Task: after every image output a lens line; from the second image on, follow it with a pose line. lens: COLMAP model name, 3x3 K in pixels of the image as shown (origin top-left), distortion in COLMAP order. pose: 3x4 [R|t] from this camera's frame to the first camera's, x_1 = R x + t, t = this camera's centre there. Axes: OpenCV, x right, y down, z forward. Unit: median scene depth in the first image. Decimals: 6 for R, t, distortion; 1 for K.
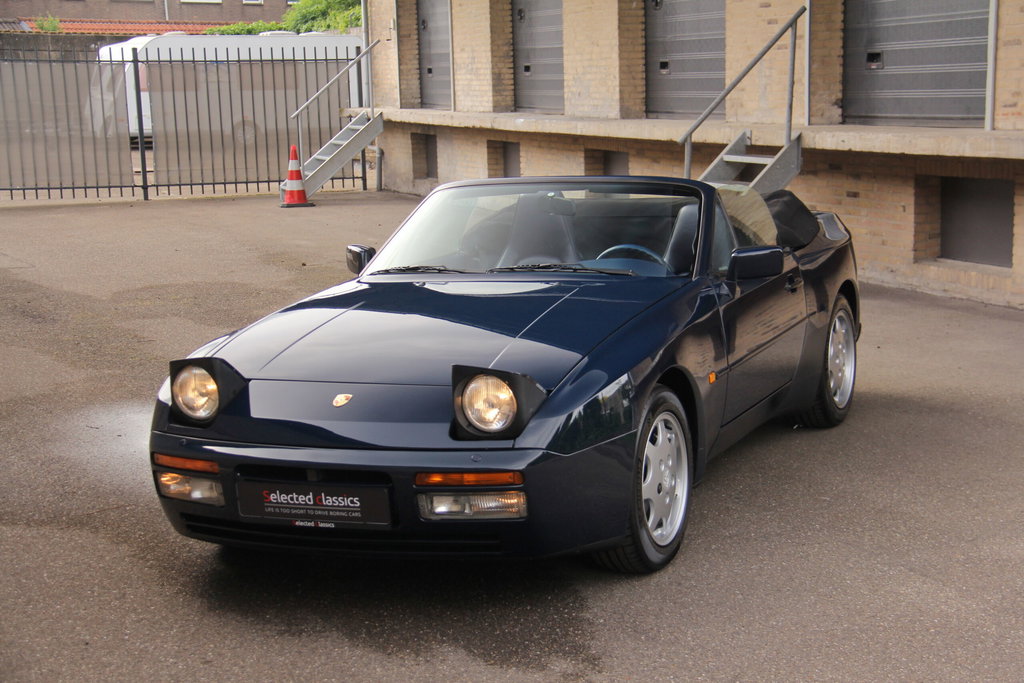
lens RADIAL K [[1825.5, 0, 512.6], [0, 1825.5, 340.0], [0, 0, 1]] dist [0.291199, 0.000000]
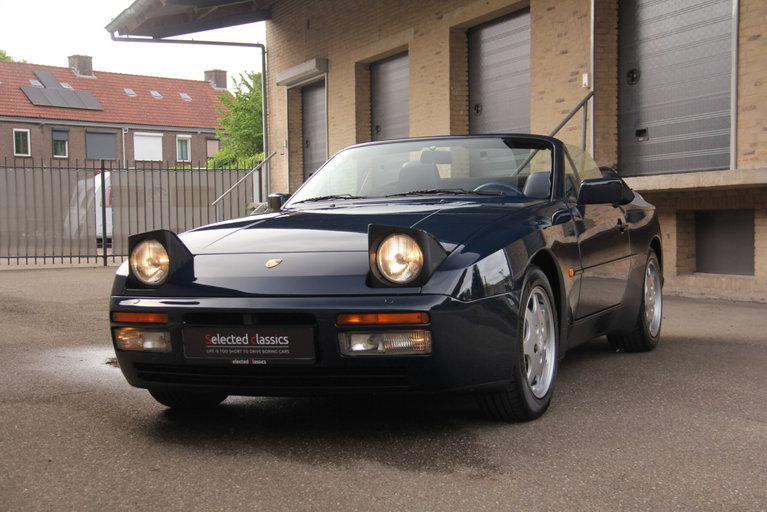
lens RADIAL K [[1247.6, 0, 383.5], [0, 1247.6, 255.8], [0, 0, 1]] dist [0.235328, 0.000000]
pose [[0.999681, 0.011676, 0.022400, -0.029761], [-0.008878, 0.992592, -0.121172, 0.094553], [-0.023649, 0.120934, 0.992379, 0.143358]]
